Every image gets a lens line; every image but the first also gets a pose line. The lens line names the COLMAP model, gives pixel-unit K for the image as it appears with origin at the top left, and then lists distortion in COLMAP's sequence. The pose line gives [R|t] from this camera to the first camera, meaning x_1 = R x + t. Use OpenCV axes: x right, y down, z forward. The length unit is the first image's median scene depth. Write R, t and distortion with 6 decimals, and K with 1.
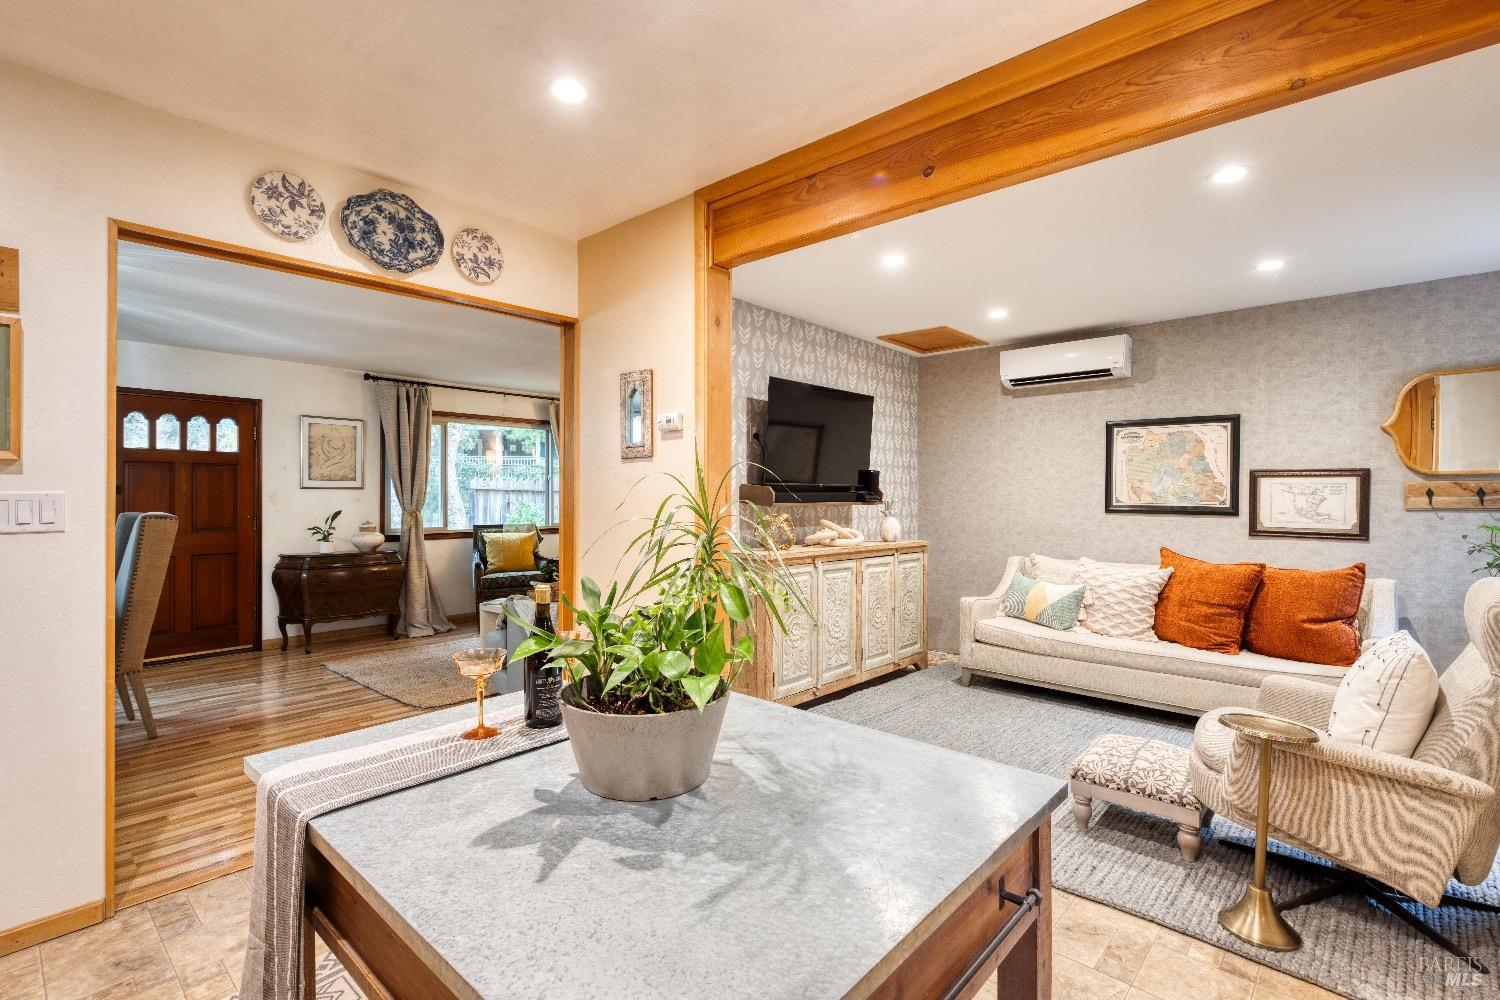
lens RADIAL K [[692.3, 0, 747.6], [0, 692.3, 496.3], [0, 0, 1]] dist [0.004411, 0.000527]
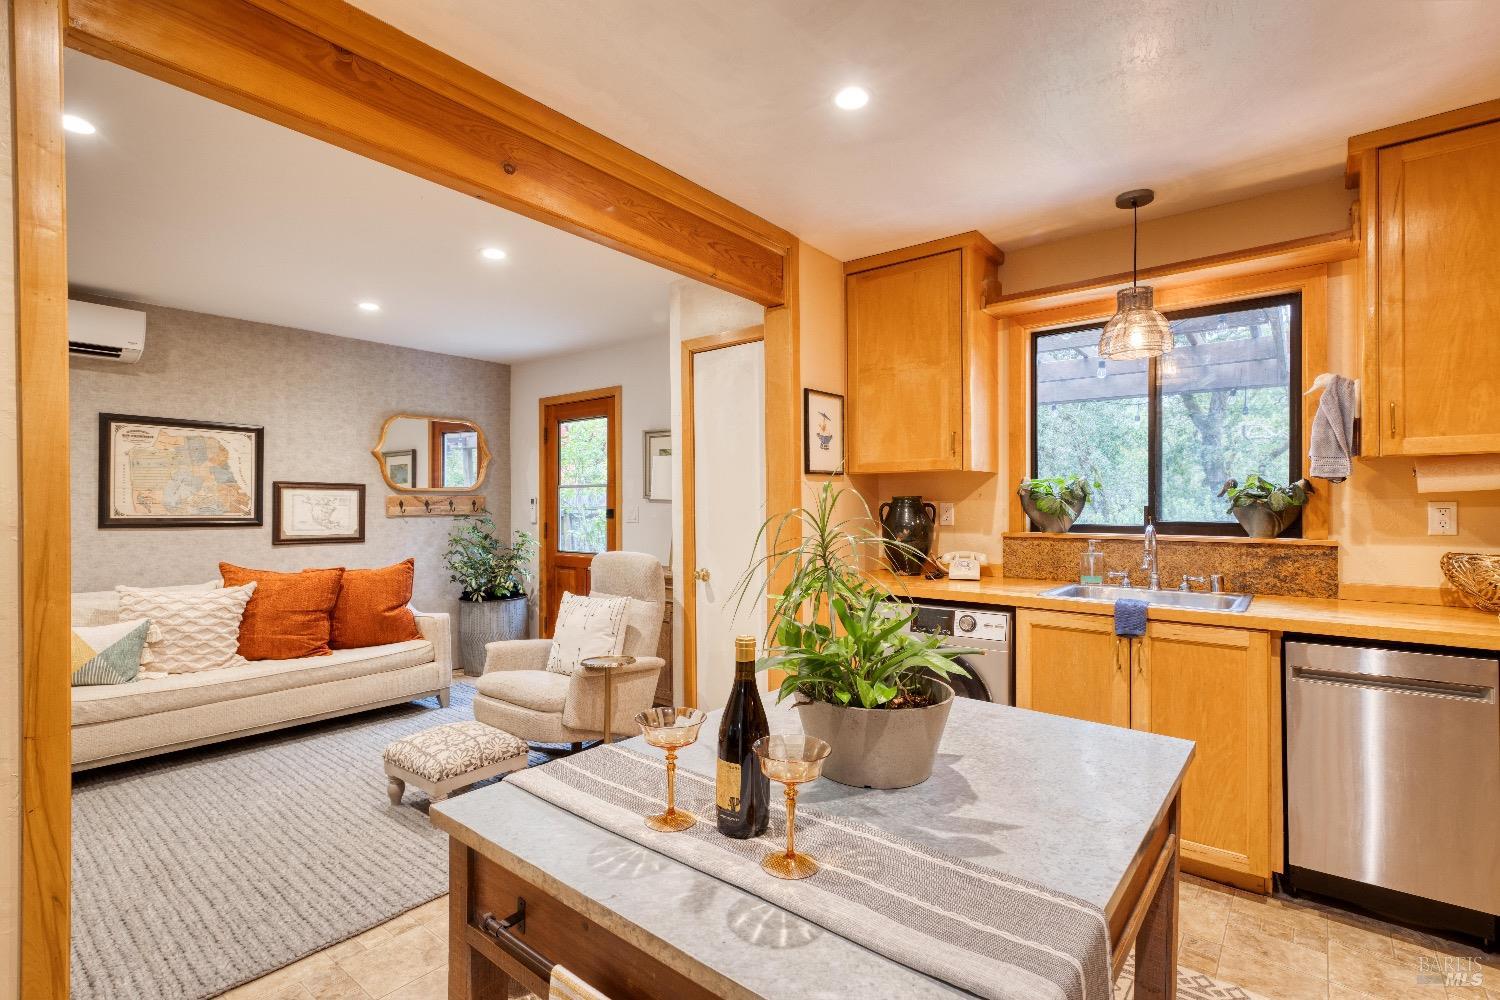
lens RADIAL K [[692.3, 0, 742.3], [0, 692.3, 506.3], [0, 0, 1]] dist [0.004411, 0.000527]
pose [[-0.041394, -0.003631, 0.999136, -0.363749], [0.001927, 0.999991, 0.003714, -0.003795], [-0.999141, 0.002079, -0.041387, 0.370013]]
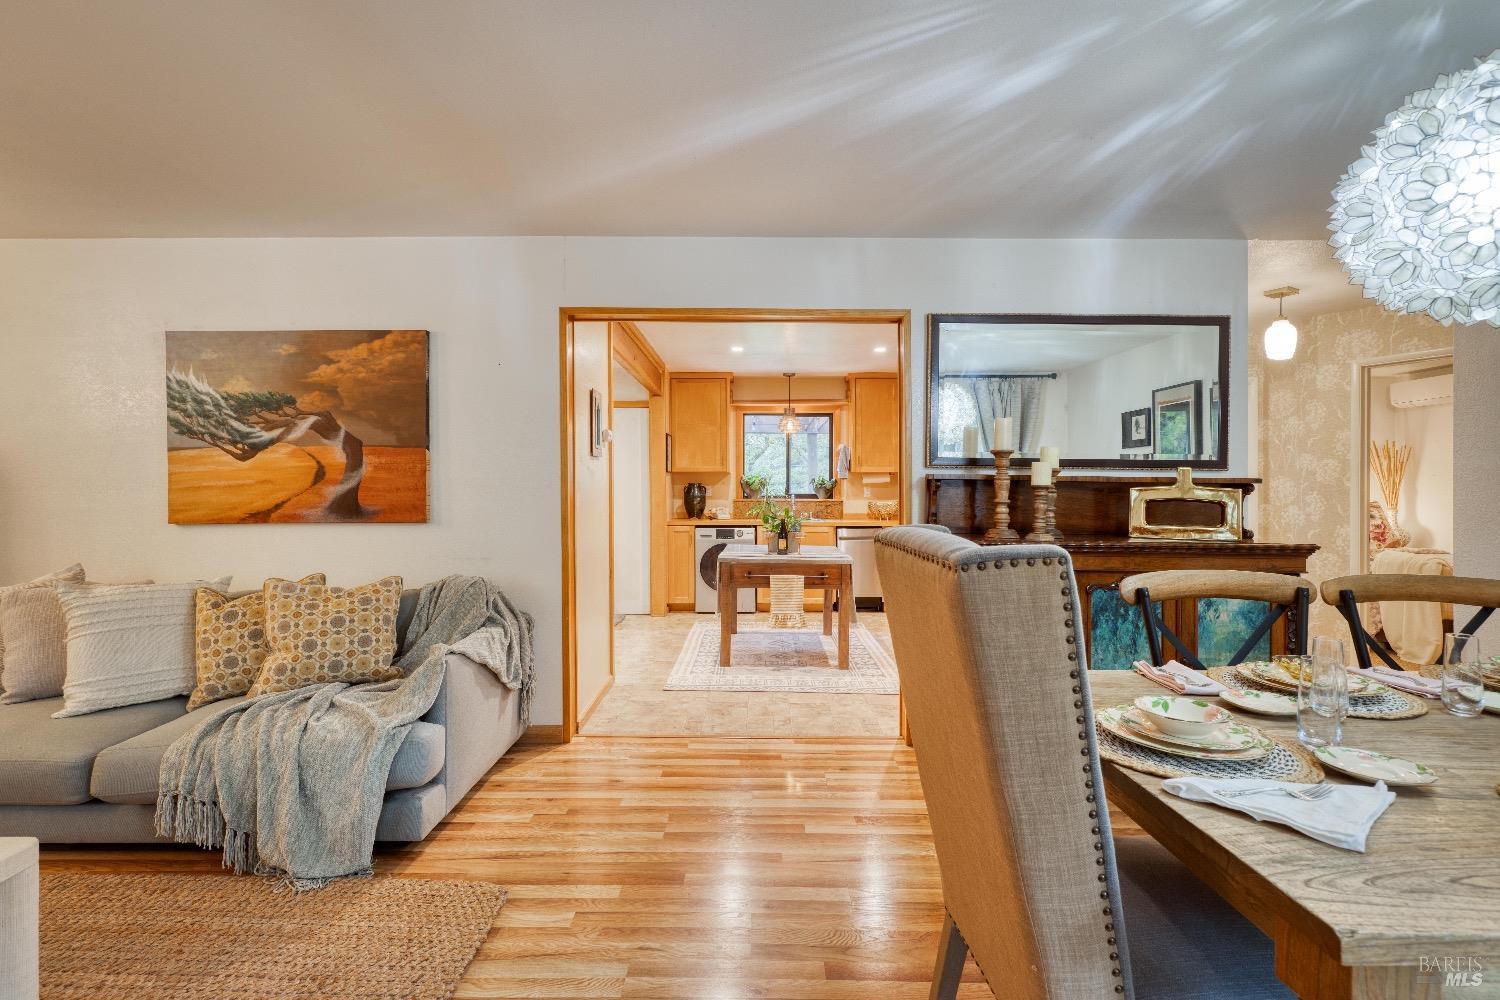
lens RADIAL K [[646.9, 0, 752.7], [0, 646.9, 486.5], [0, 0, 1]] dist [0.002538, 0.000293]
pose [[-0.660111, 0.004846, 0.751152, -0.903080], [-0.000736, 0.999975, -0.007099, 0.008448], [-0.751167, -0.005239, -0.660091, 1.132763]]
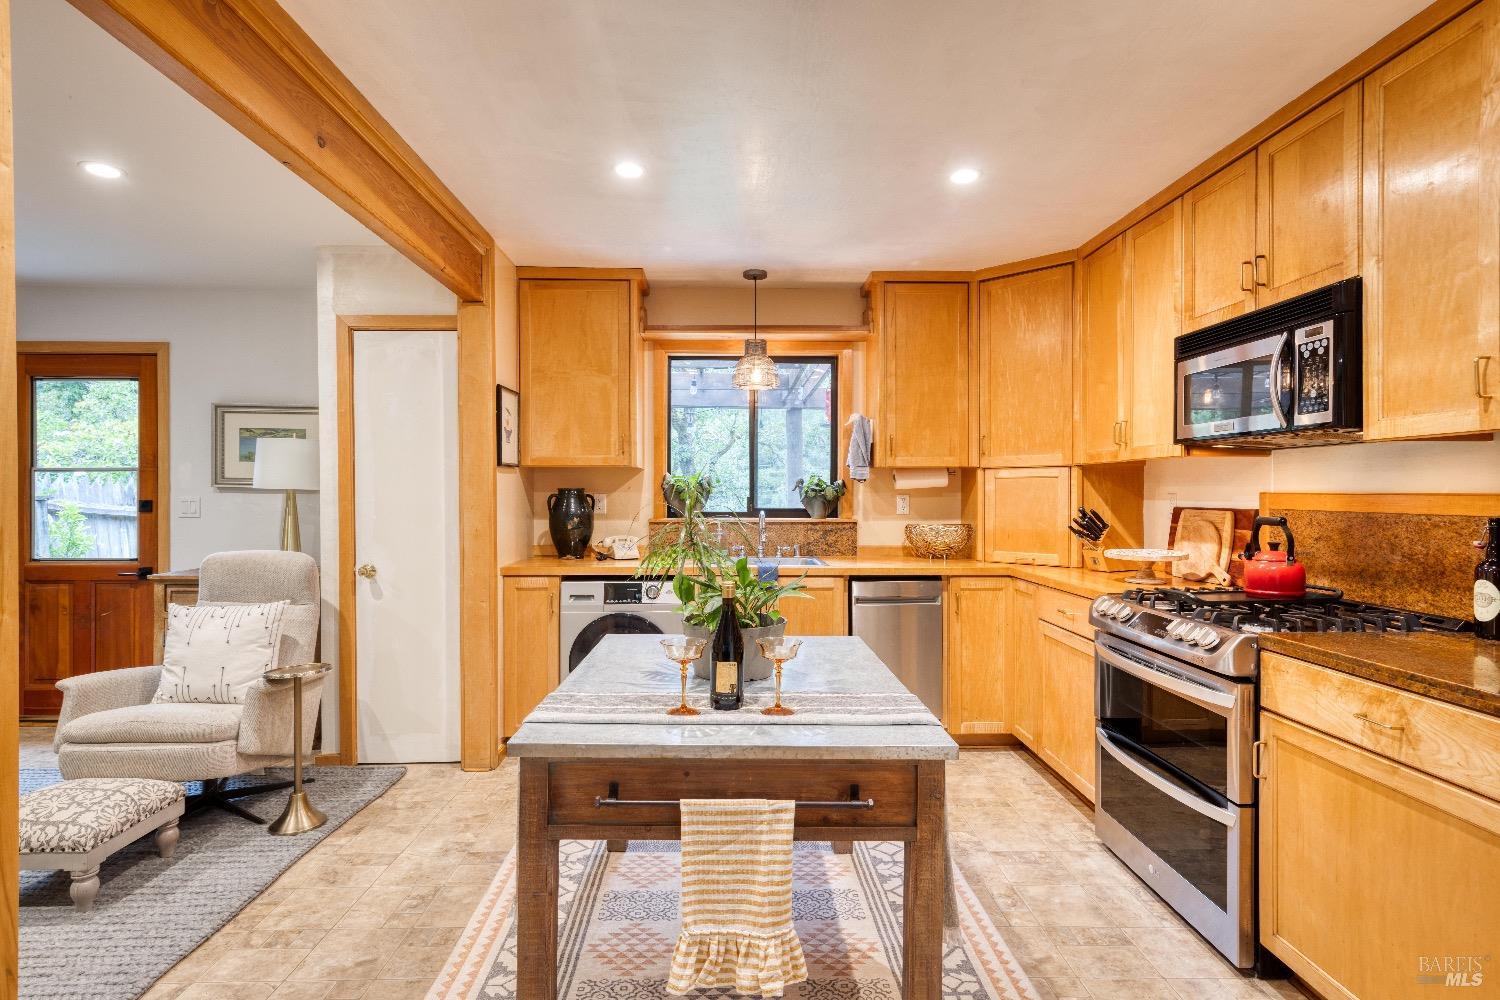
lens RADIAL K [[748.3, 0, 739.9], [0, 748.3, 502.3], [0, 0, 1]] dist [-0.001336, -0.000078]
pose [[-0.681551, -0.008323, 0.731724, -0.424768], [-0.000905, 0.999944, 0.010531, -0.004269], [-0.731770, 0.006515, -0.681520, 0.651820]]
